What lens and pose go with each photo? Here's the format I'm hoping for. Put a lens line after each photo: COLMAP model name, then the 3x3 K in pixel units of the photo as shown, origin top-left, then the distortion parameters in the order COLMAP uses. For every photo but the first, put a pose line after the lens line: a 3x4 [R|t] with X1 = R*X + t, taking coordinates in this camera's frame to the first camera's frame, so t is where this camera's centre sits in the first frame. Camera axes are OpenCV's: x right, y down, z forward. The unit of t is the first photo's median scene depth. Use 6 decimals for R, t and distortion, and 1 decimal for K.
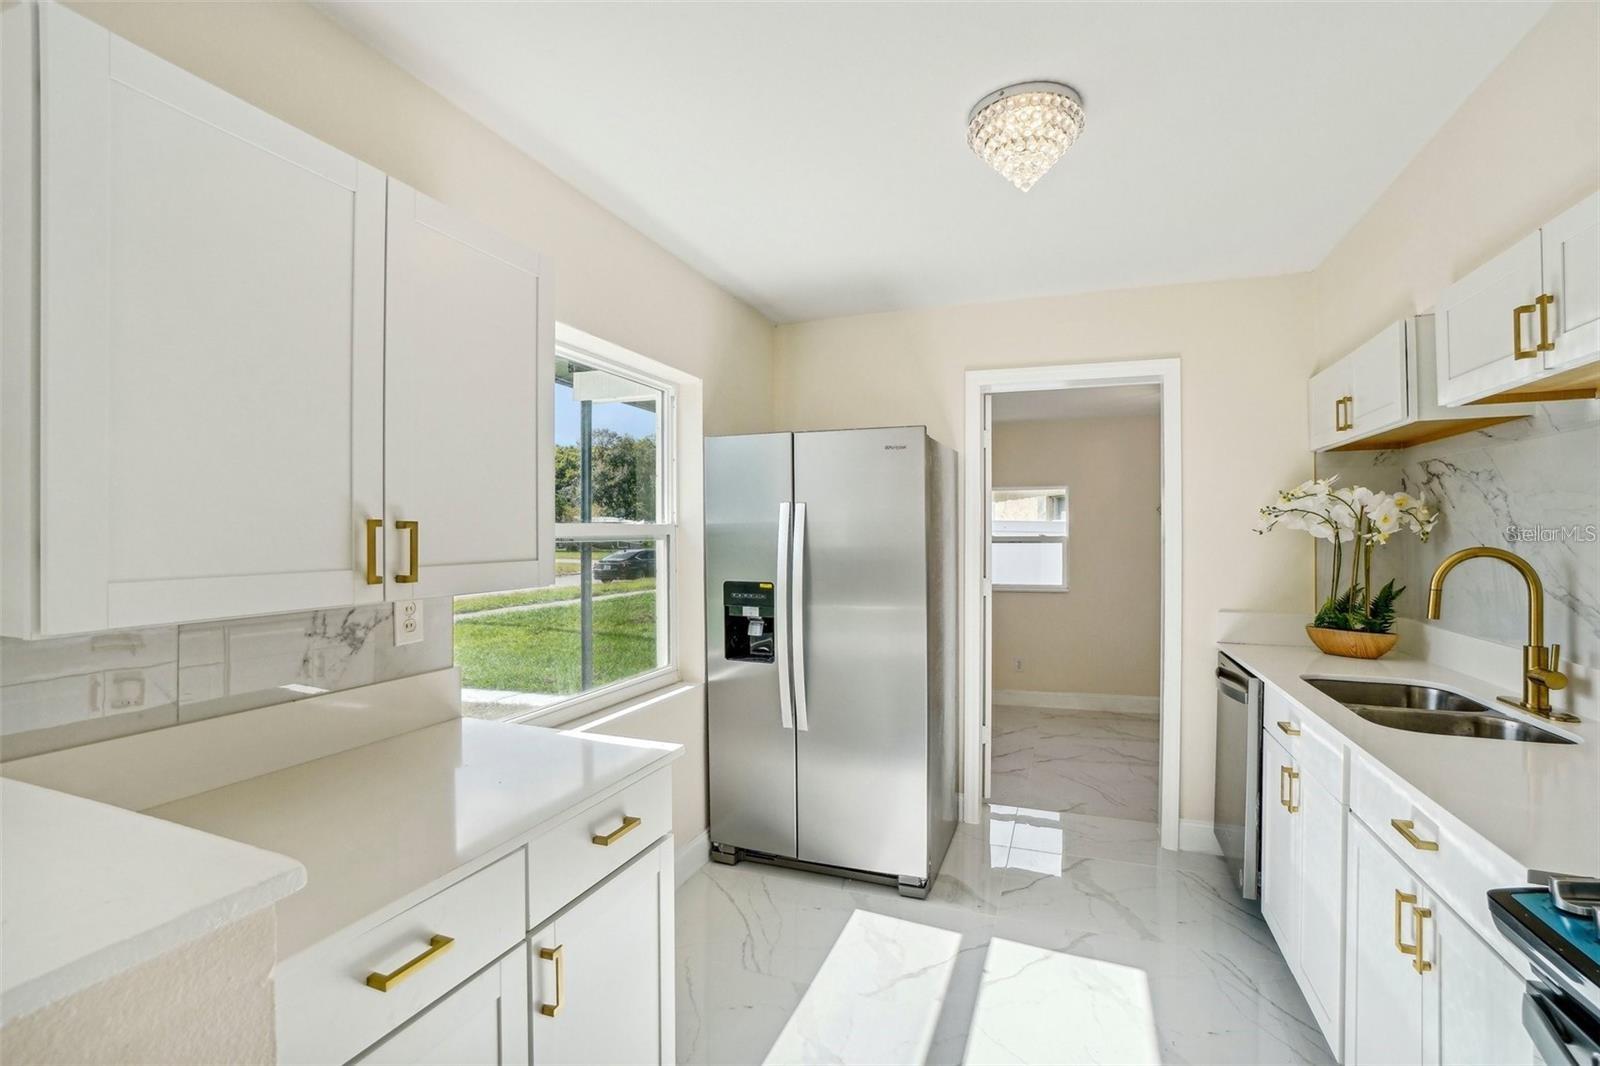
lens RADIAL K [[726.7, 0, 800.9], [0, 726.7, 531.7], [0, 0, 1]] dist [-0.054664, 0.011686]
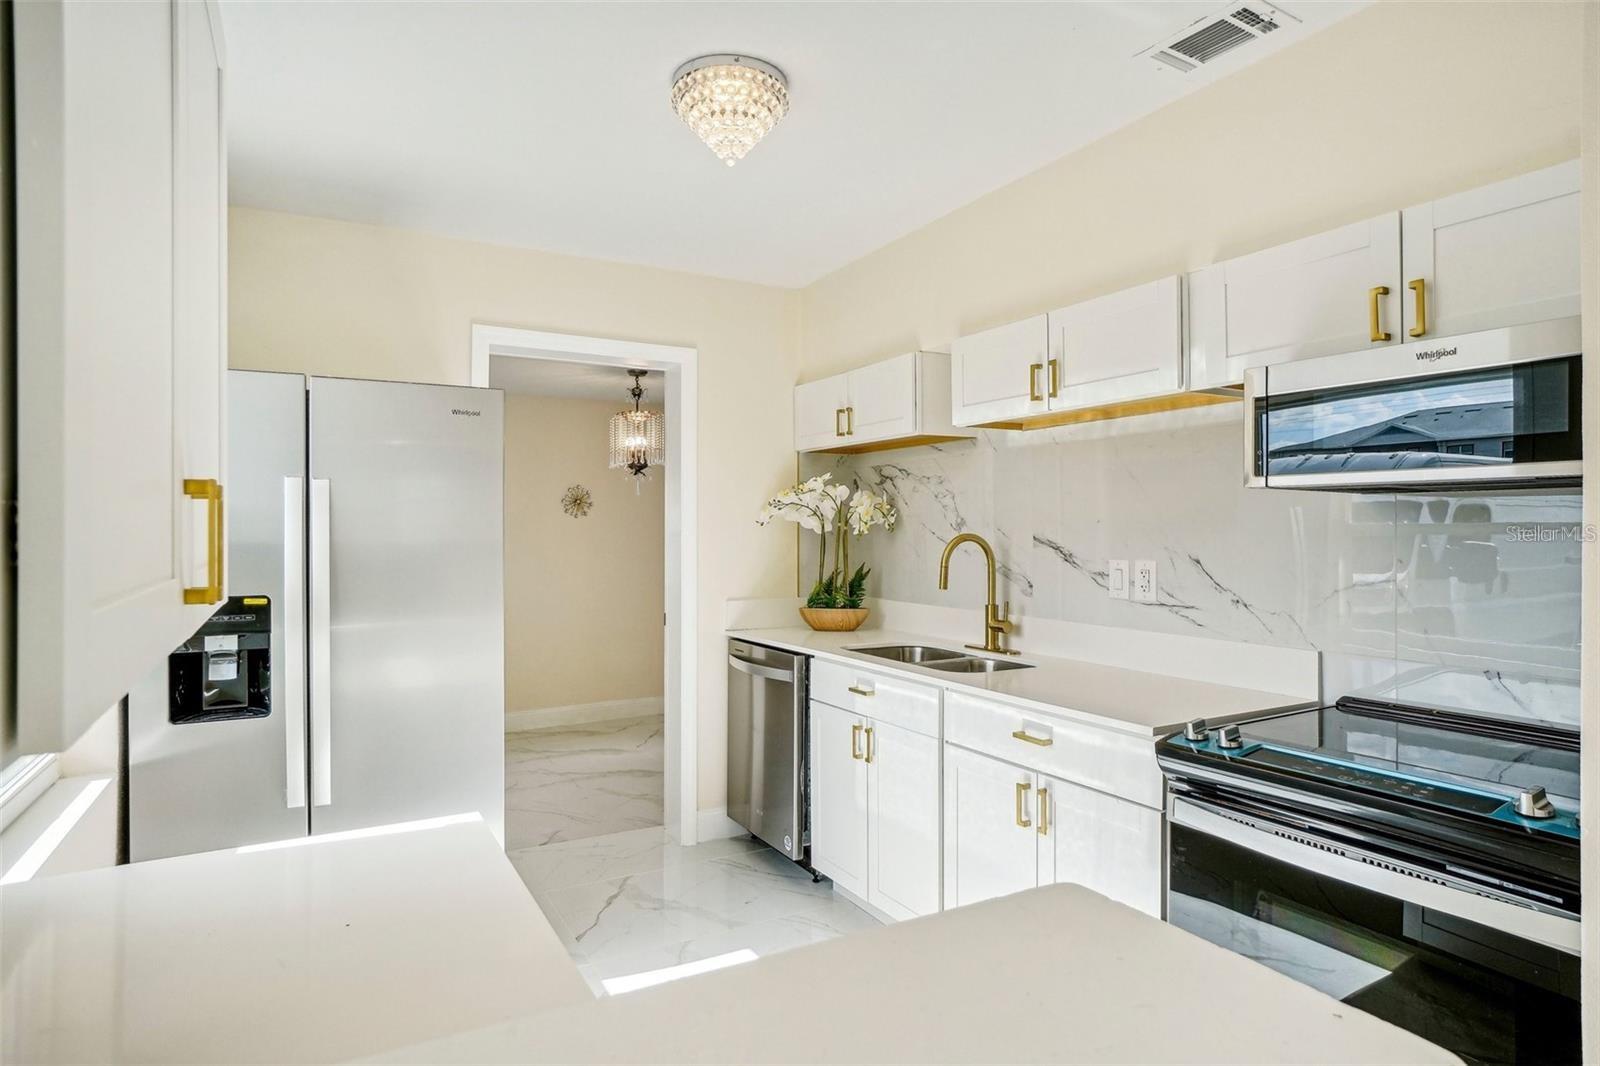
lens RADIAL K [[882.5, 0, 806.2], [0, 882.5, 533.6], [0, 0, 1]] dist [-0.020838, -0.001765]
pose [[0.632085, -0.004413, 0.774887, -0.377052], [-0.000682, 0.999980, 0.006252, 0.008251], [-0.774899, -0.004480, 0.632069, 0.119789]]
